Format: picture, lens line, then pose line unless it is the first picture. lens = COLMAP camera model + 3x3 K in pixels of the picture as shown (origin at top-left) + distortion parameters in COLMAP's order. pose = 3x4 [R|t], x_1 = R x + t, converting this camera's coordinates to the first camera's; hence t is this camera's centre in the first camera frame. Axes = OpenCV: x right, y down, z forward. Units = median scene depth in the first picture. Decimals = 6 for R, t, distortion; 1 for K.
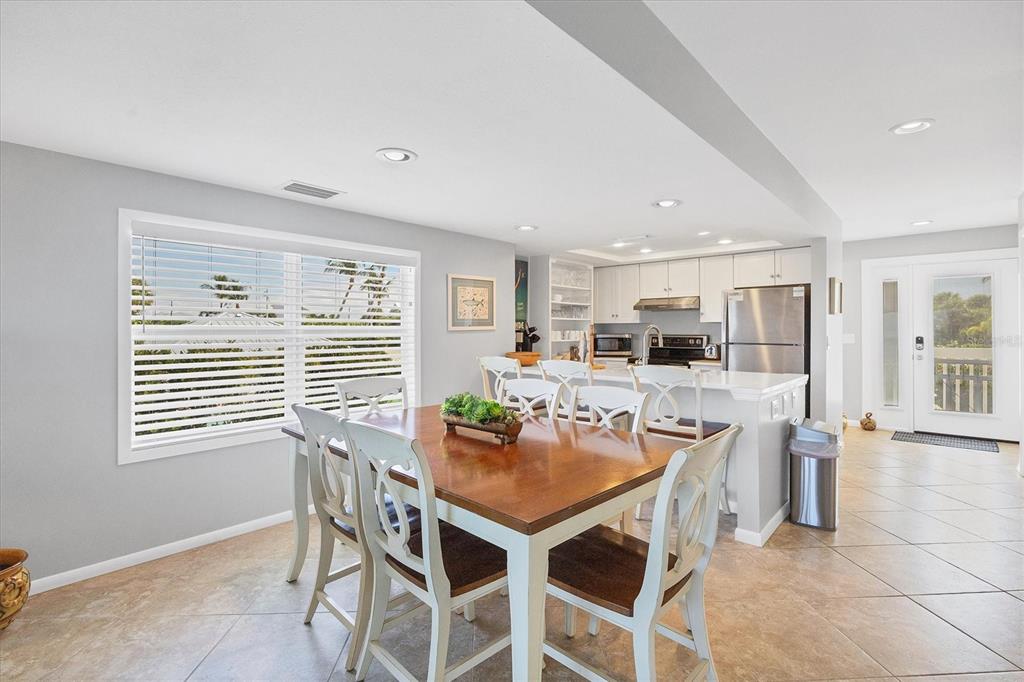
lens RADIAL K [[469.9, 0, 510.6], [0, 469.9, 328.0], [0, 0, 1]] dist [-0.019311, 0.000587]
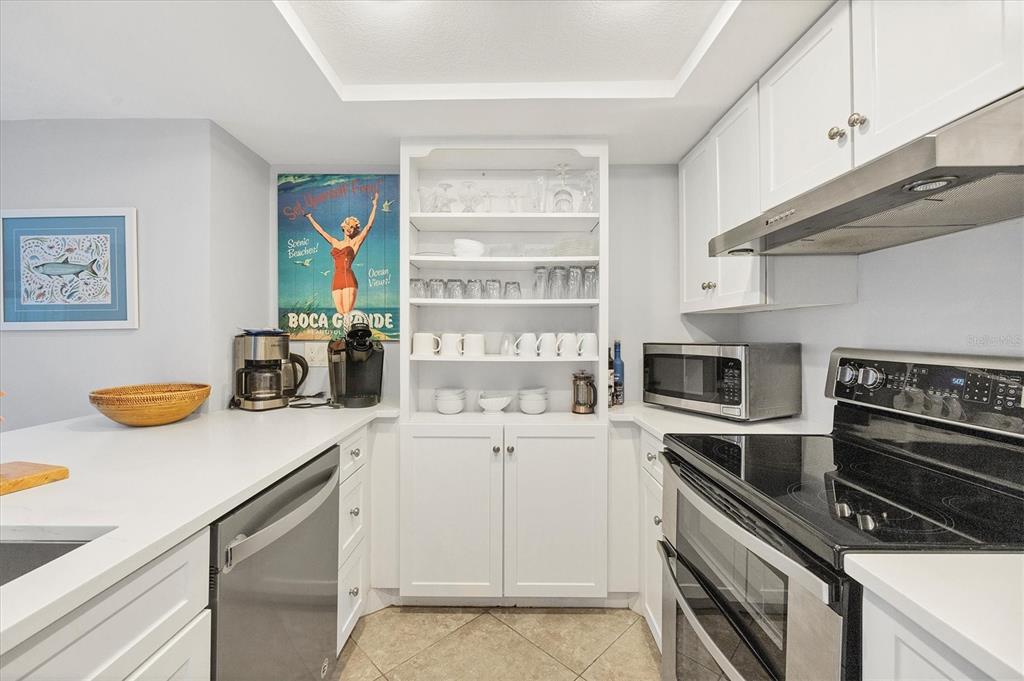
lens RADIAL K [[422.0, 0, 506.6], [0, 422.0, 335.7], [0, 0, 1]] dist [-0.000732, -0.000129]
pose [[0.673367, 0.003032, -0.739302, 0.386074], [0.000407, 0.999990, 0.004471, 0.006488], [0.739308, -0.003312, 0.673359, 0.800035]]
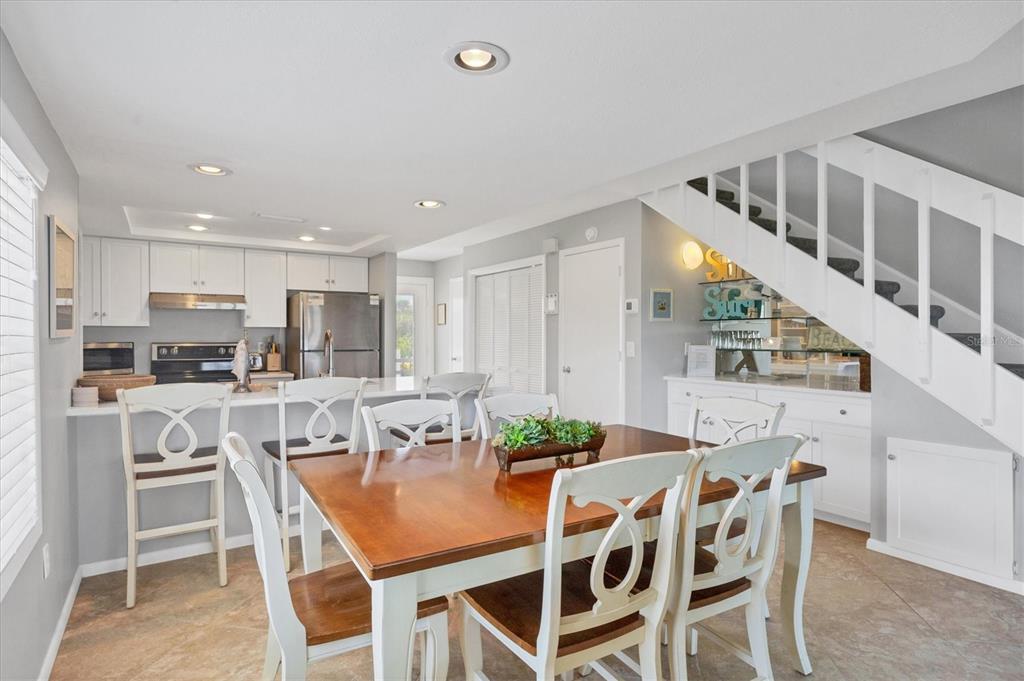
lens RADIAL K [[531.1, 0, 512.0], [0, 531.1, 340.5], [0, 0, 1]] dist [0.002652, 0.000065]
pose [[0.240851, -0.010358, 0.970507, -0.389736], [-0.000344, 0.999942, 0.010757, 0.001552], [-0.970562, -0.002925, 0.240834, 0.317279]]
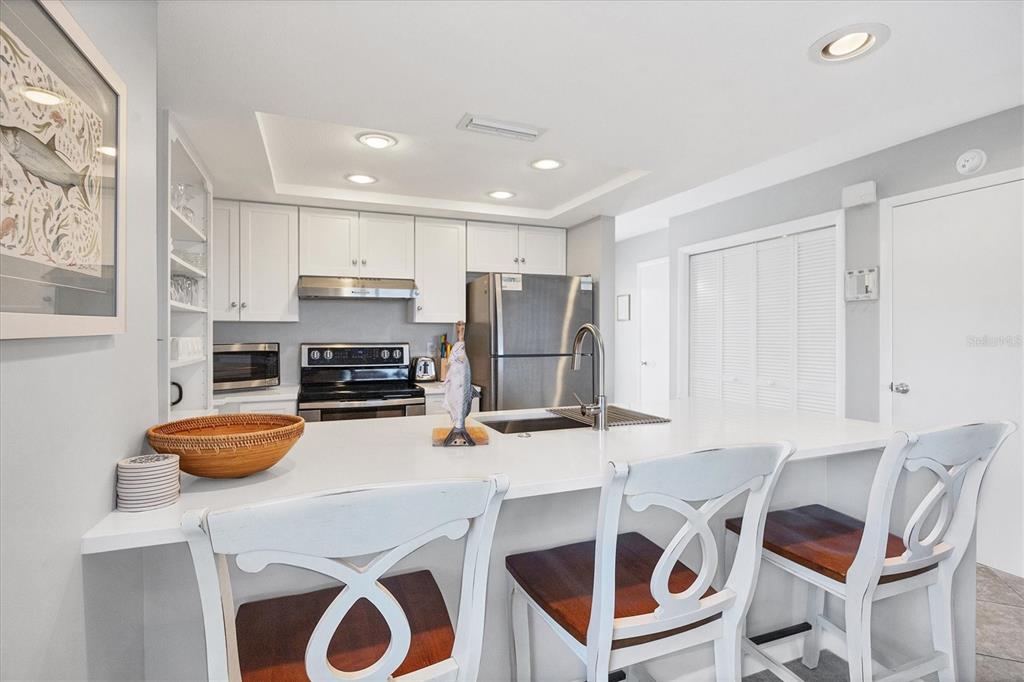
lens RADIAL K [[500.4, 0, 521.1], [0, 500.4, 336.3], [0, 0, 1]] dist [-0.003767, -0.000319]
pose [[0.416264, -0.005415, 0.909228, -0.128439], [0.000179, 0.999983, 0.005874, 0.002453], [-0.909244, -0.002283, 0.416258, 0.603054]]
